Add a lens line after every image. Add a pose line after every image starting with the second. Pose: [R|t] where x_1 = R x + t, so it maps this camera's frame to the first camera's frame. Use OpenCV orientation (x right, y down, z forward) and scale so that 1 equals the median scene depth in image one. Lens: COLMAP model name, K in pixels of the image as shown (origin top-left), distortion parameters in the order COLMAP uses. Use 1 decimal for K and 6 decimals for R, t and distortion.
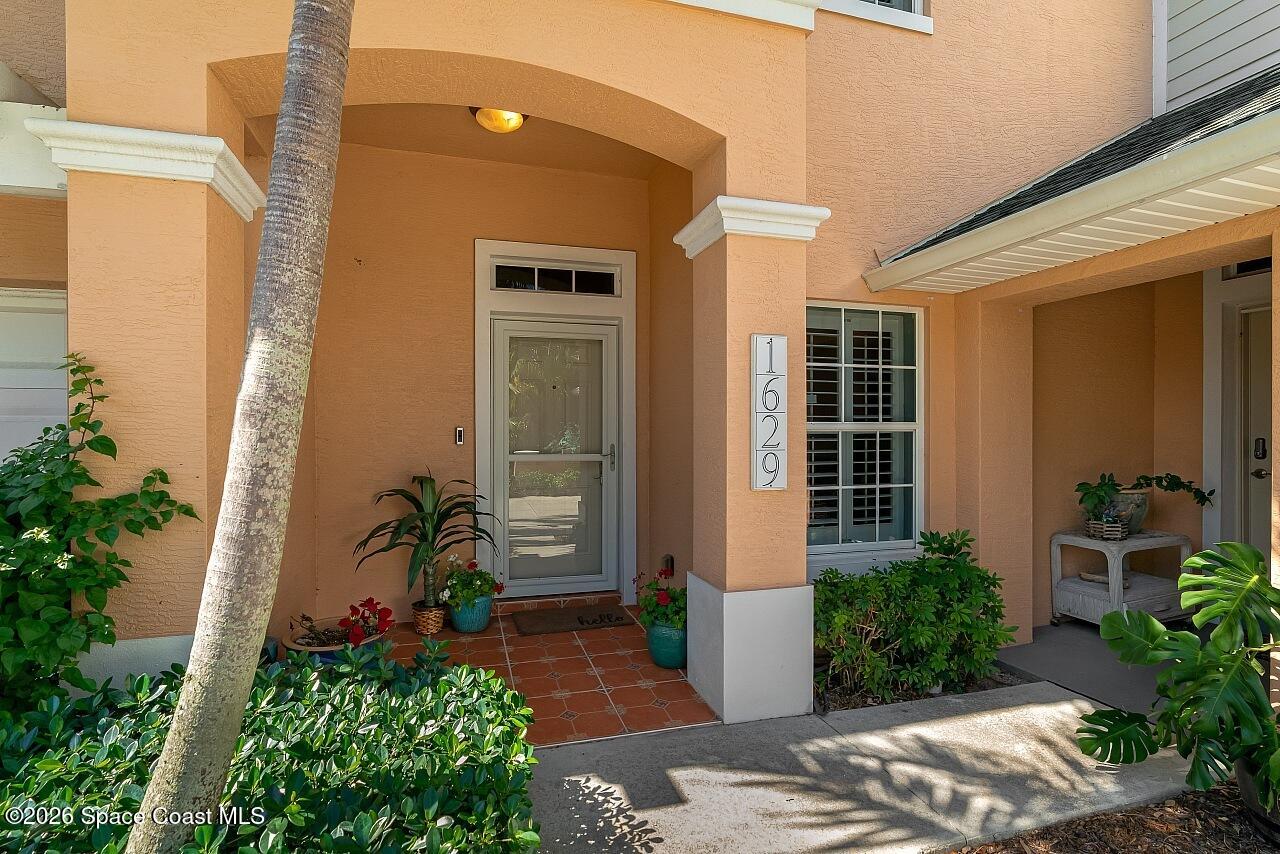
lens RADIAL K [[601.1, 0, 641.1], [0, 601.1, 432.4], [0, 0, 1]] dist [-0.001555, 0.003946]
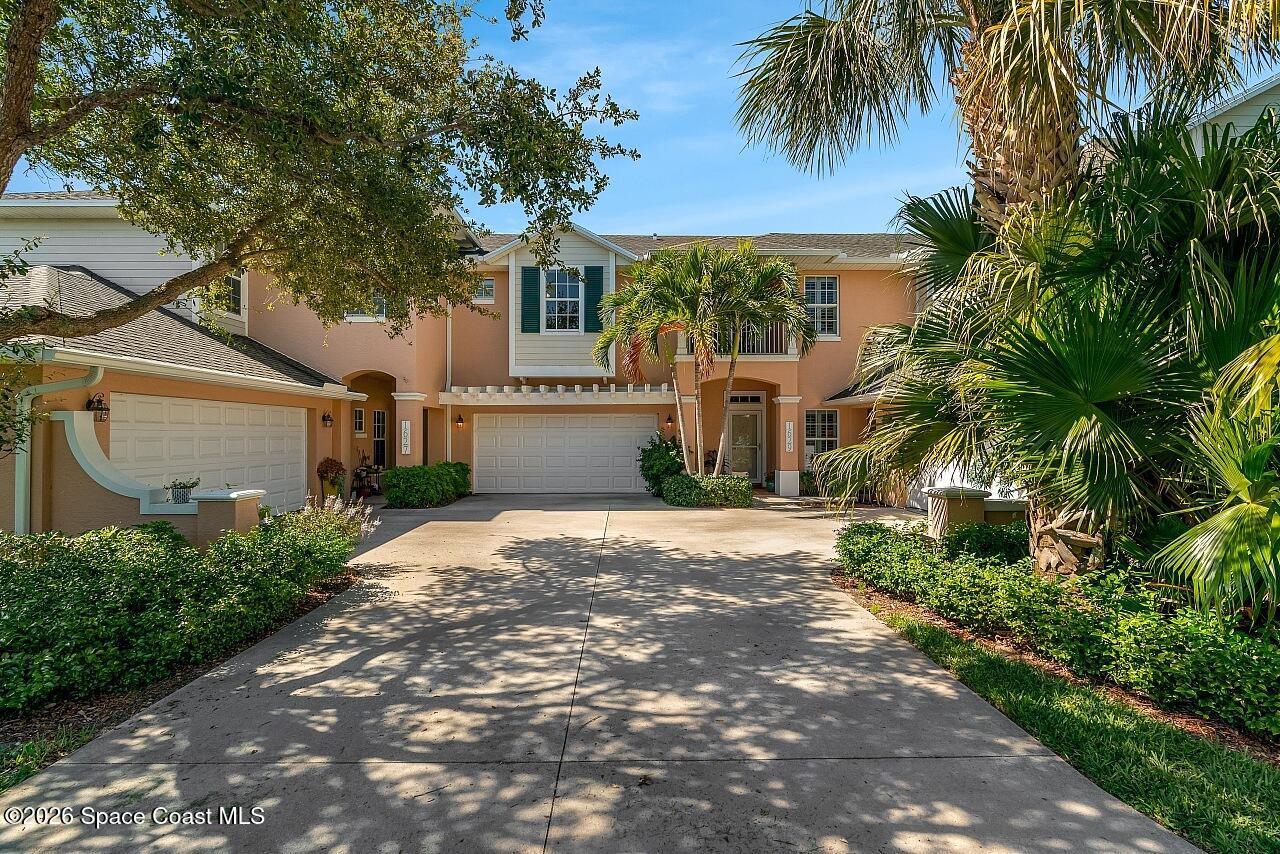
lens RADIAL K [[601.1, 0, 638.0], [0, 601.1, 427.6], [0, 0, 1]] dist [-0.001555, 0.003946]
pose [[0.966575, 0.004981, -0.256337, 0.204030], [-0.004934, 0.999987, 0.000828, -0.080730], [0.256338, 0.000465, 0.966587, -3.204510]]
